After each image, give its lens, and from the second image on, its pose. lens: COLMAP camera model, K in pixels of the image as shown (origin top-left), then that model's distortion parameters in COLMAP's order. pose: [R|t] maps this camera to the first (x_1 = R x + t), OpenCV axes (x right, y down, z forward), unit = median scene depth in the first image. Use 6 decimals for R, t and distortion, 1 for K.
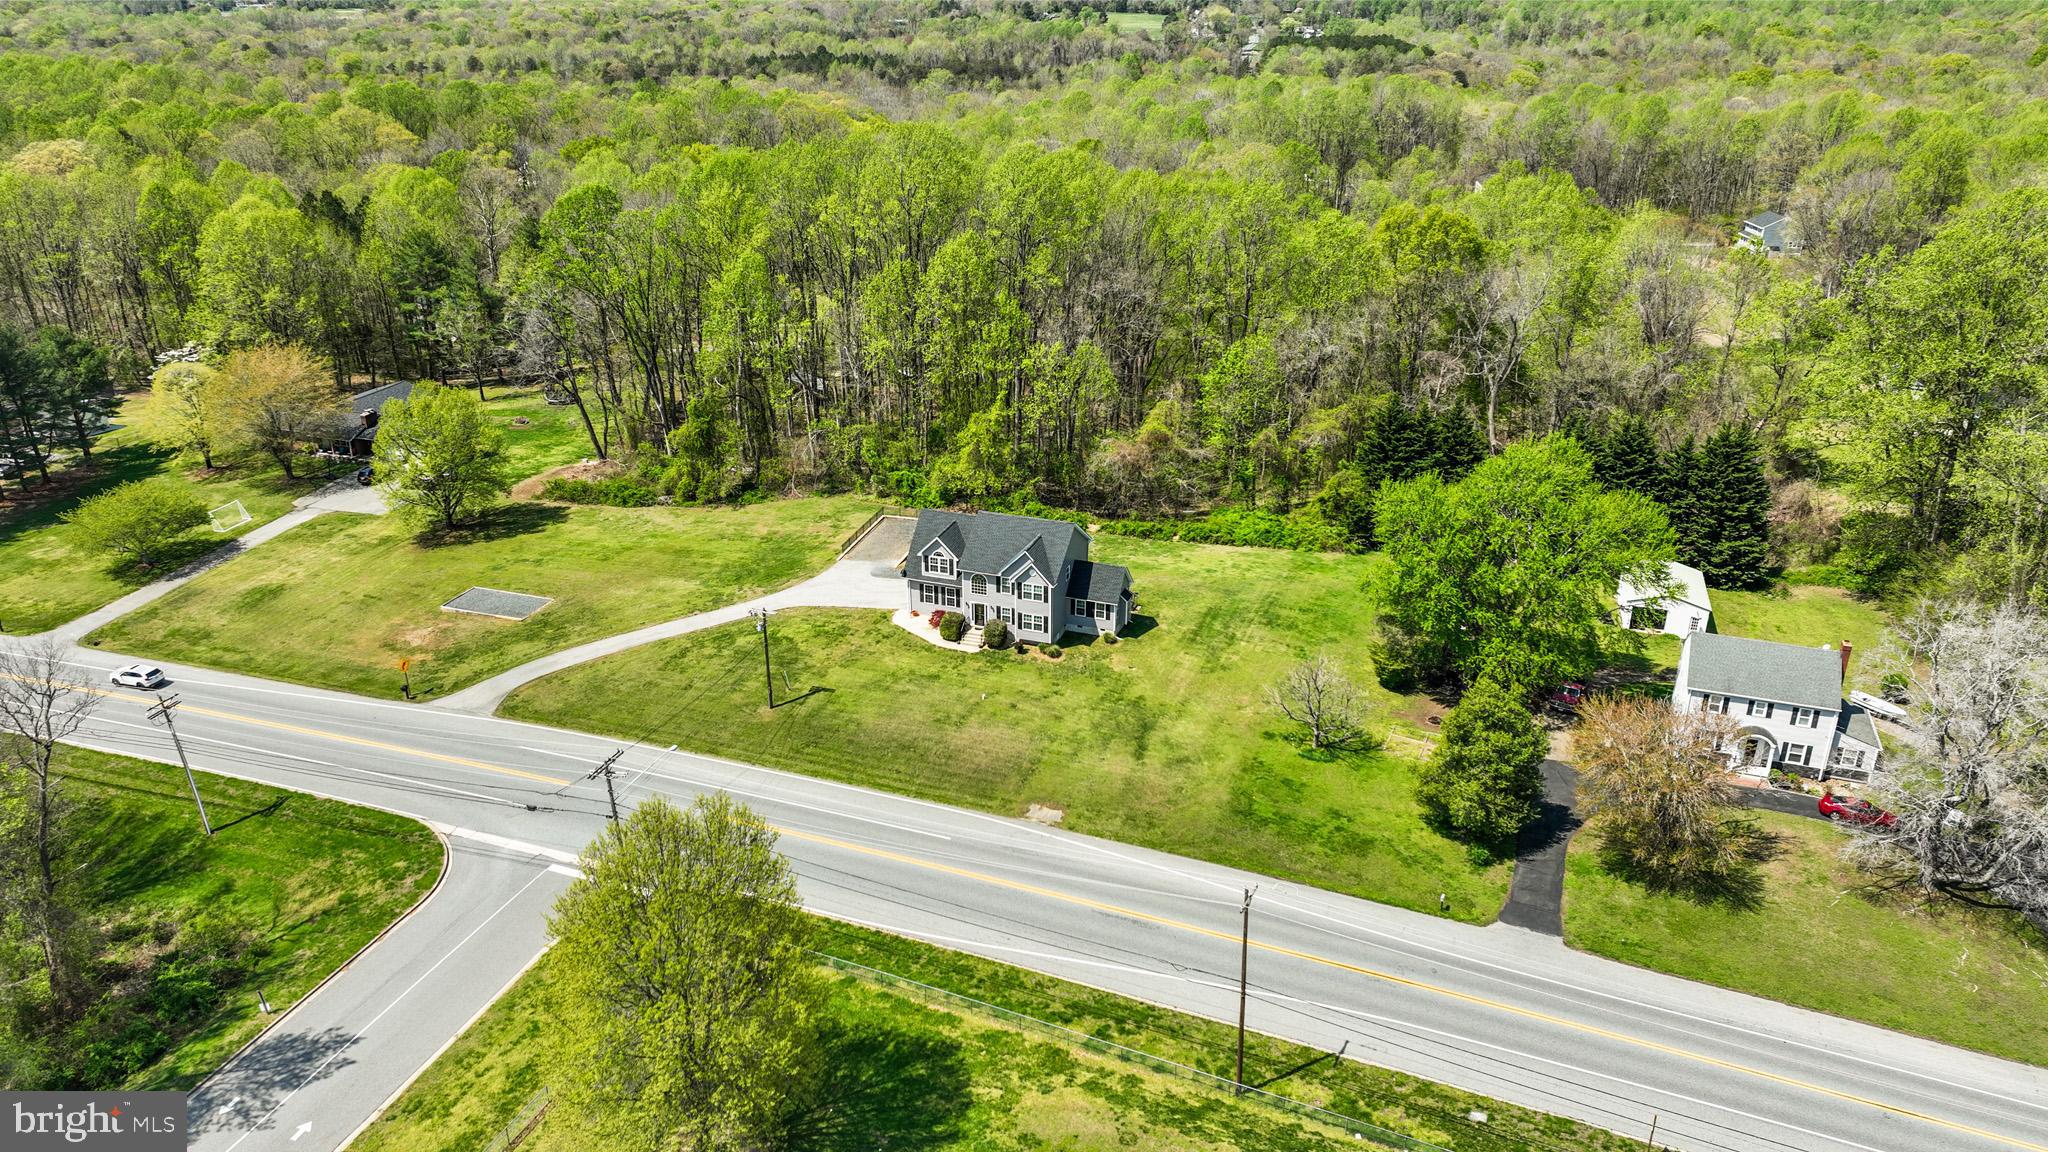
lens RADIAL K [[1443.8, 0, 1024.0], [0, 1443.8, 576.0], [0, 0, 1]] dist [0.005600, 0.007233]
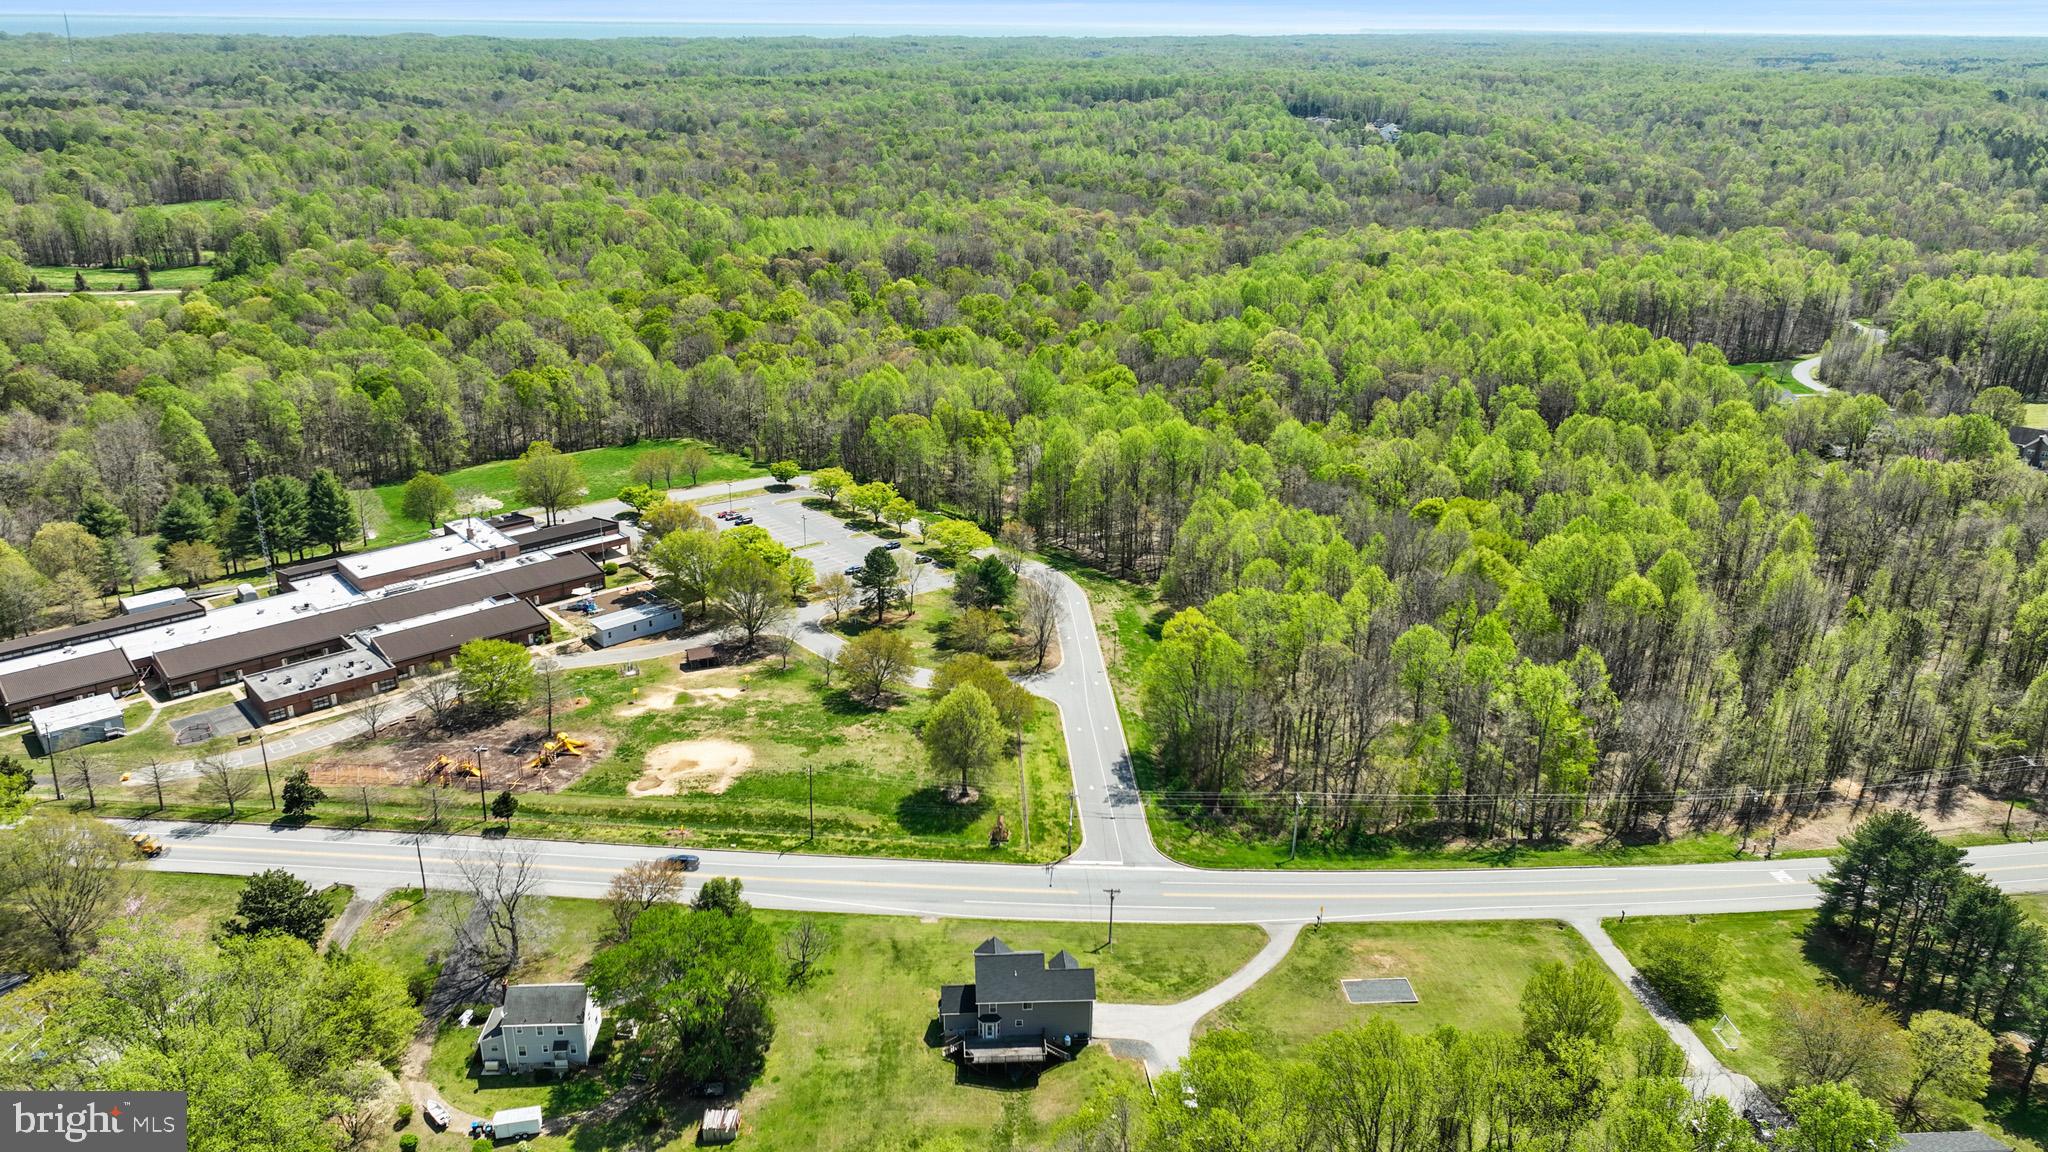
lens RADIAL K [[1443.8, 0, 1024.0], [0, 1443.8, 576.0], [0, 0, 1]] dist [0.005600, 0.007233]
pose [[-0.920724, 0.133182, -0.366782, 0.472804], [-0.161874, 0.724898, 0.669567, -1.297261], [0.355054, 0.675859, -0.645872, 1.671899]]
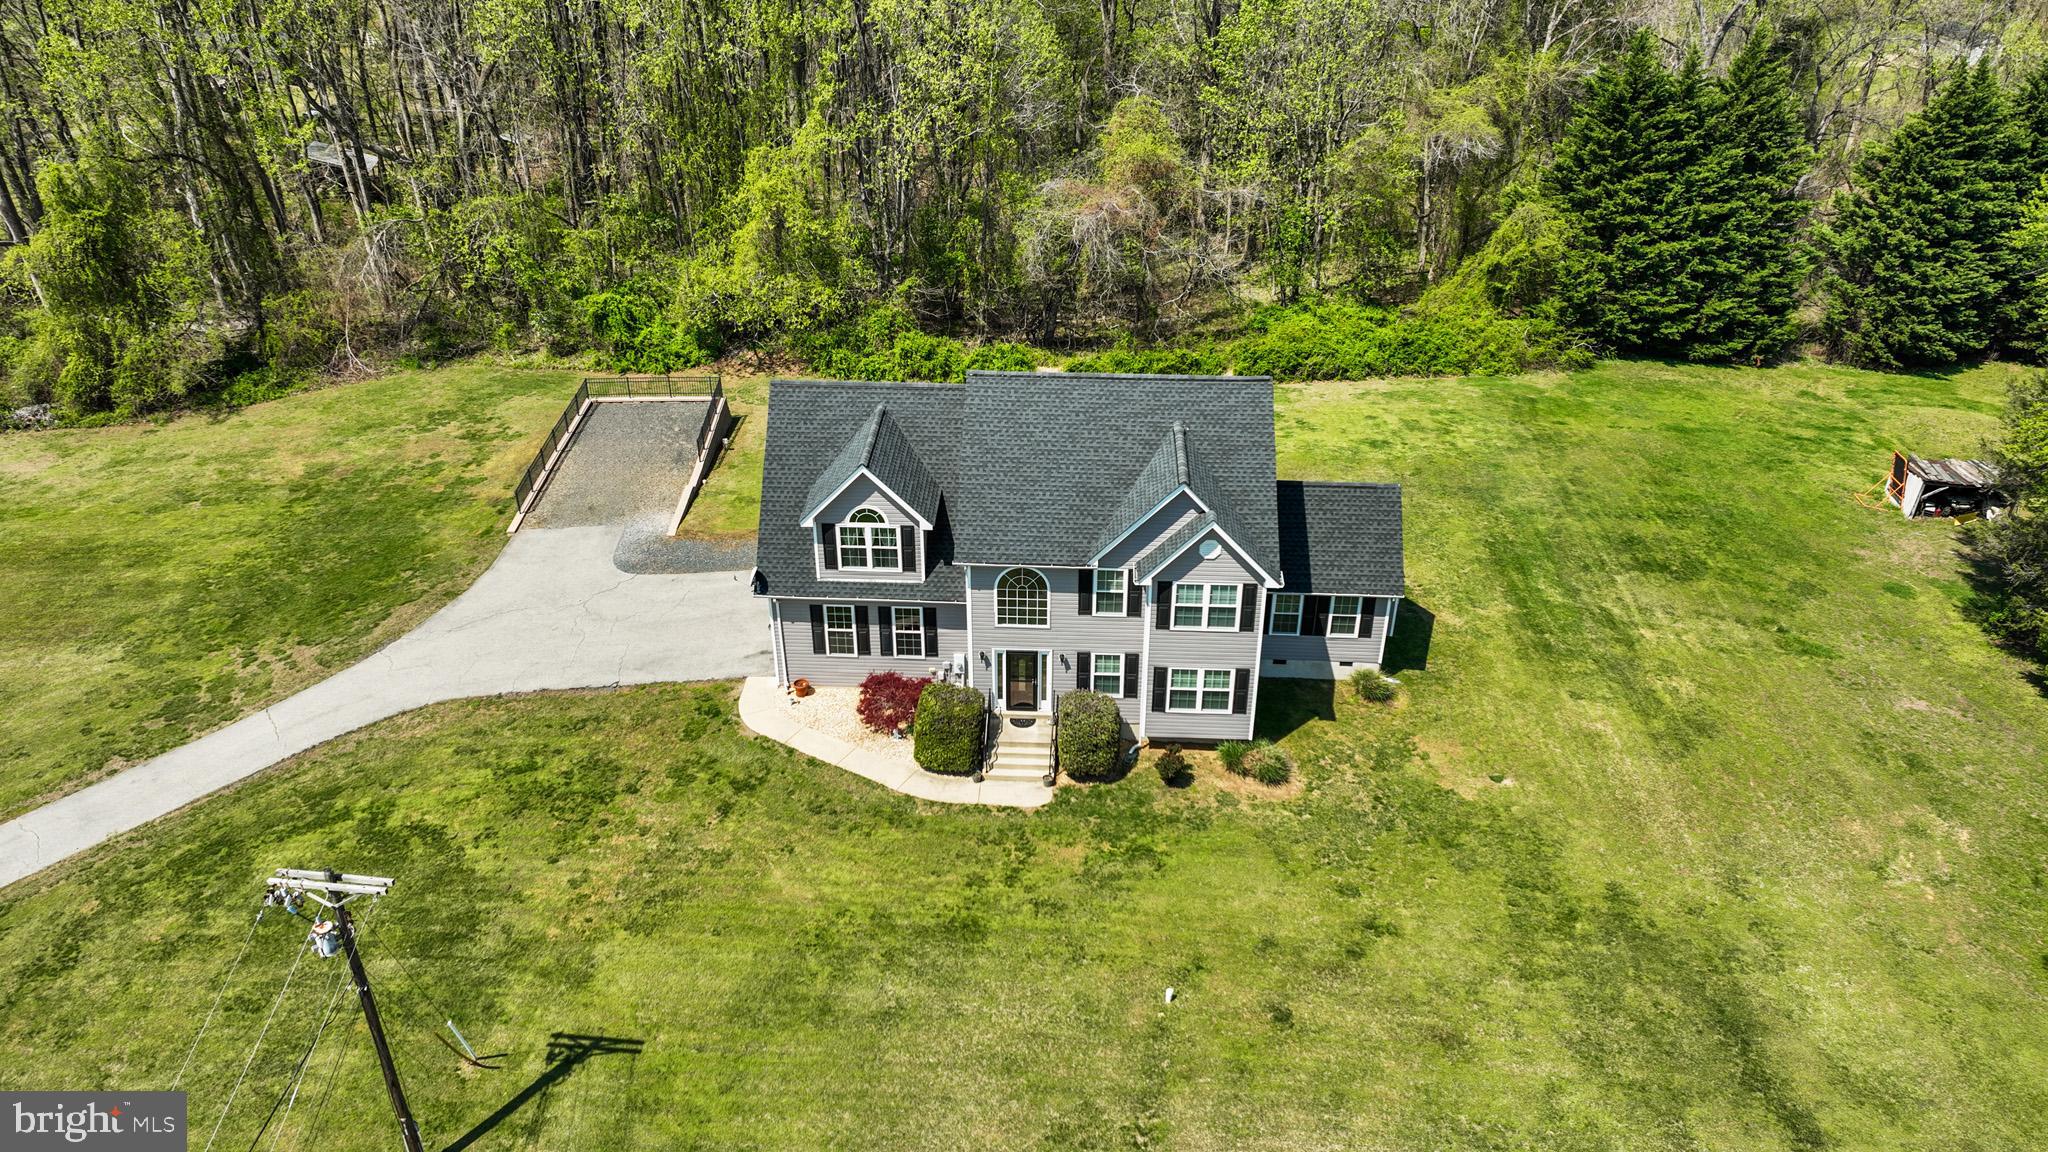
lens RADIAL K [[1456.3, 0, 1024.0], [0, 1456.3, 576.0], [0, 0, 1]] dist [0.004866, 0.005327]
pose [[0.957140, -0.145064, 0.250679, -0.109715], [0.112632, 0.983828, 0.139273, -0.043797], [-0.266828, -0.105069, 0.958000, 0.662482]]
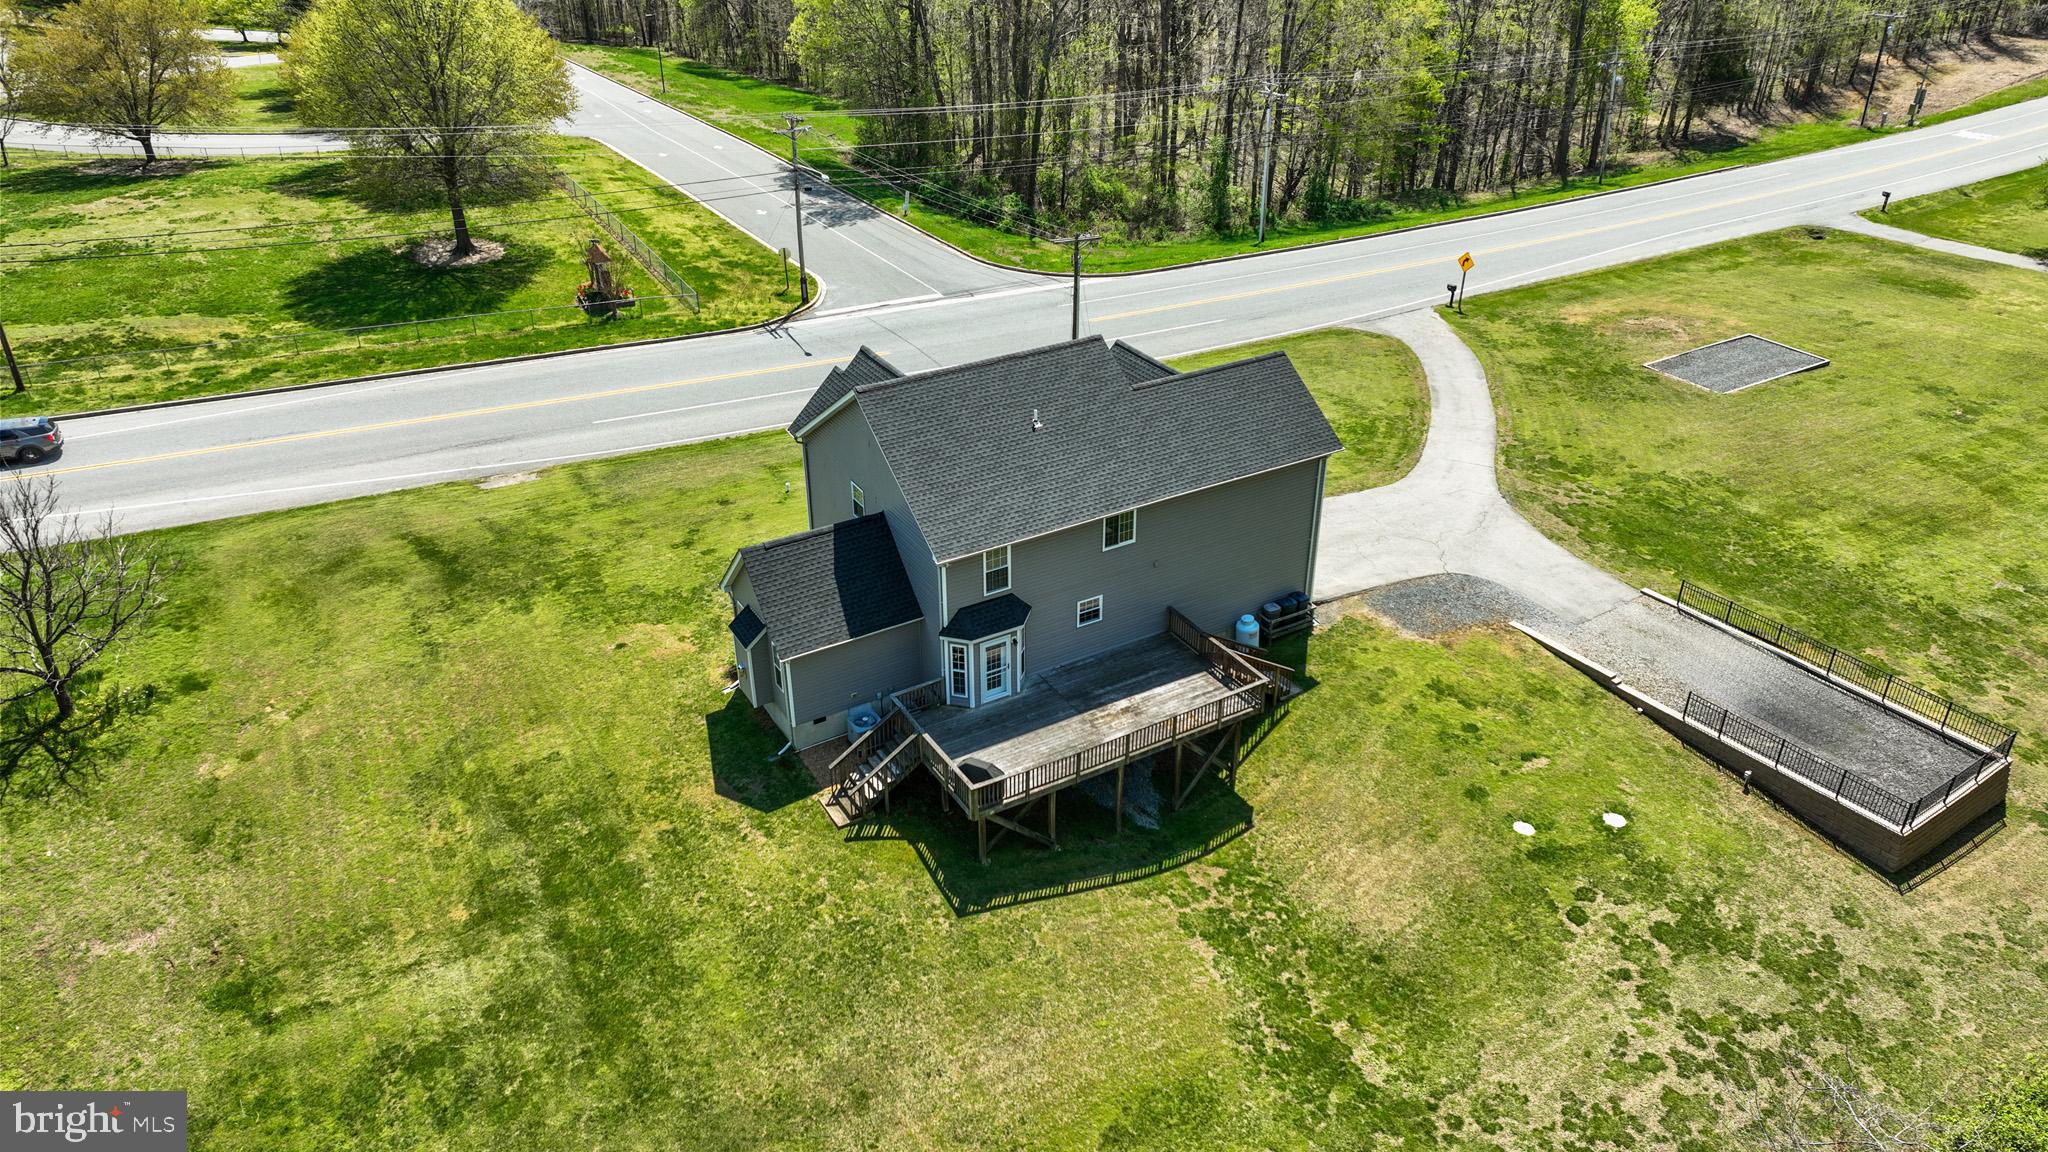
lens RADIAL K [[1443.8, 0, 1024.0], [0, 1443.8, 576.0], [0, 0, 1]] dist [0.005600, 0.007233]
pose [[-0.638328, 0.383006, -0.667715, 0.253511], [-0.300954, 0.674209, 0.674439, -0.248010], [0.708495, 0.631465, -0.315099, 1.135330]]
